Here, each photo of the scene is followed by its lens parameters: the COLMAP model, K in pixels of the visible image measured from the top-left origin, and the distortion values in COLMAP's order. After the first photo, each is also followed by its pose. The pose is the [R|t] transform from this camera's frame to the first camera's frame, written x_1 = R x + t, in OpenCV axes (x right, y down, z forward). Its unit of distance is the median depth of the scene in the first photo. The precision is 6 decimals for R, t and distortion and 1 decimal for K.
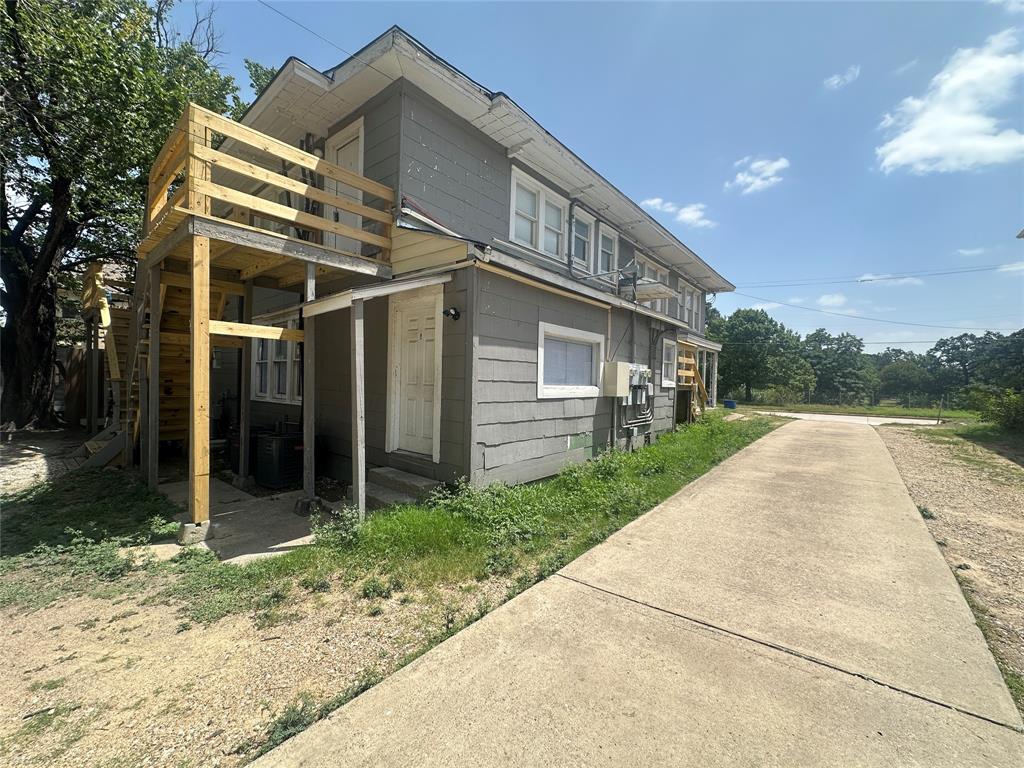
lens RADIAL K [[407.7, 0, 511.7], [0, 407.7, 384.1], [0, 0, 1]] dist [-0.002357, 0.000398]
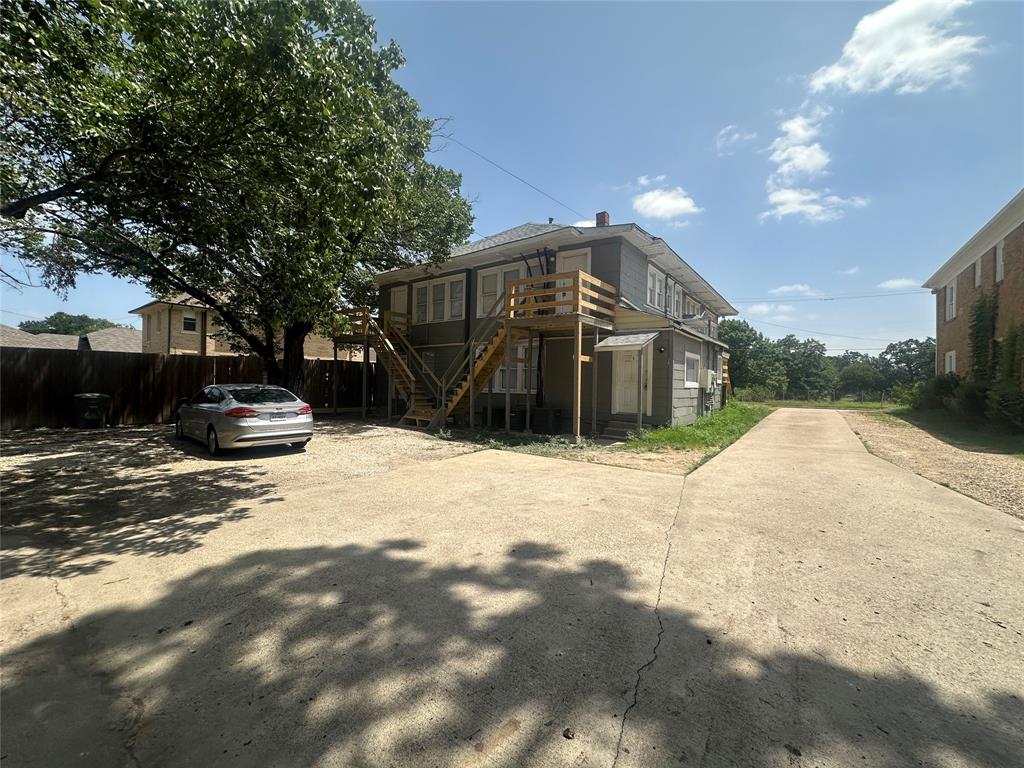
lens RADIAL K [[407.7, 0, 512.3], [0, 407.7, 382.4], [0, 0, 1]] dist [-0.002357, 0.000398]
pose [[0.998344, -0.004536, 0.057340, -0.754262], [0.004995, 0.999957, -0.007861, 0.015411], [-0.057302, 0.008135, 0.998324, -0.841887]]
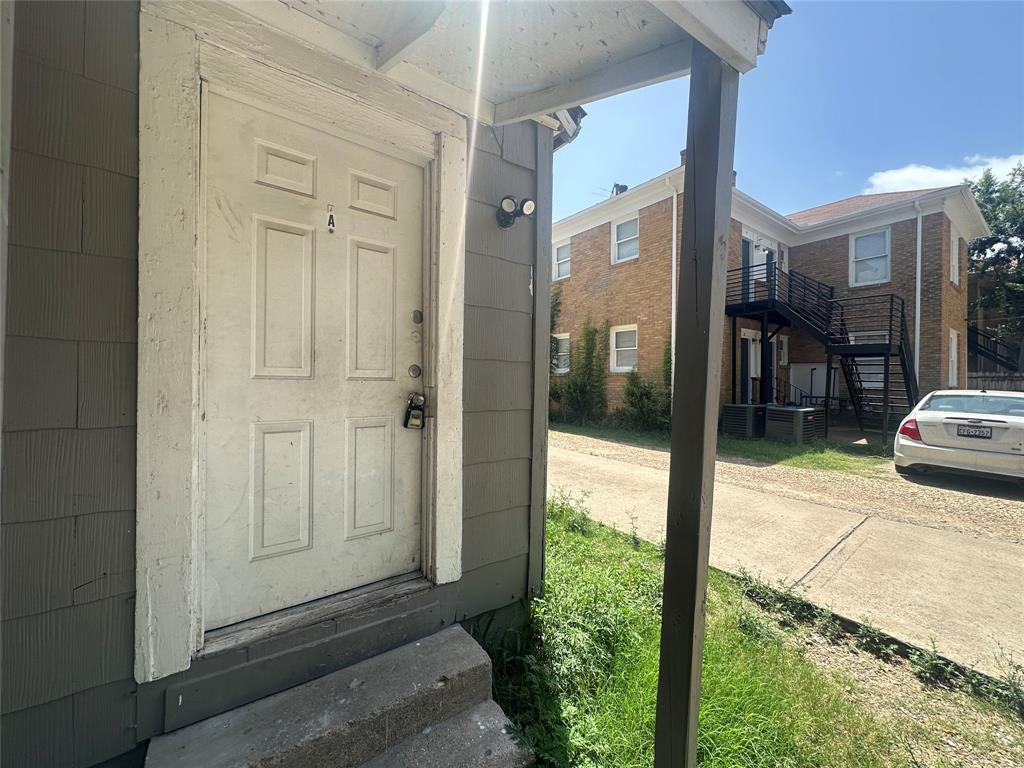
lens RADIAL K [[407.7, 0, 511.4], [0, 407.7, 384.0], [0, 0, 1]] dist [-0.002357, 0.000398]
pose [[0.239731, -0.027331, 0.970455, -0.383029], [0.006858, 0.999626, 0.026458, -0.001007], [-0.970815, 0.000312, 0.239829, 0.608274]]
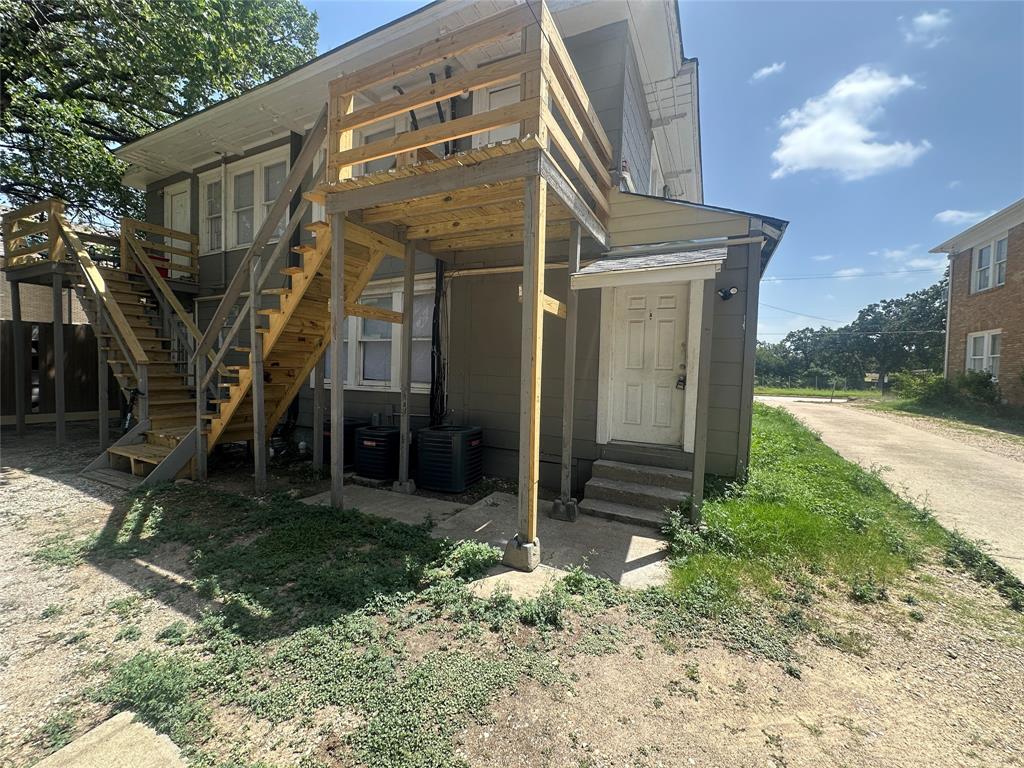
lens RADIAL K [[407.7, 0, 512.2], [0, 407.7, 380.1], [0, 0, 1]] dist [-0.002357, 0.000398]
pose [[0.970452, -0.006994, 0.241193, -0.575631], [0.000300, 0.999614, 0.027779, 0.000654], [-0.241294, -0.026886, 0.970079, 0.139137]]
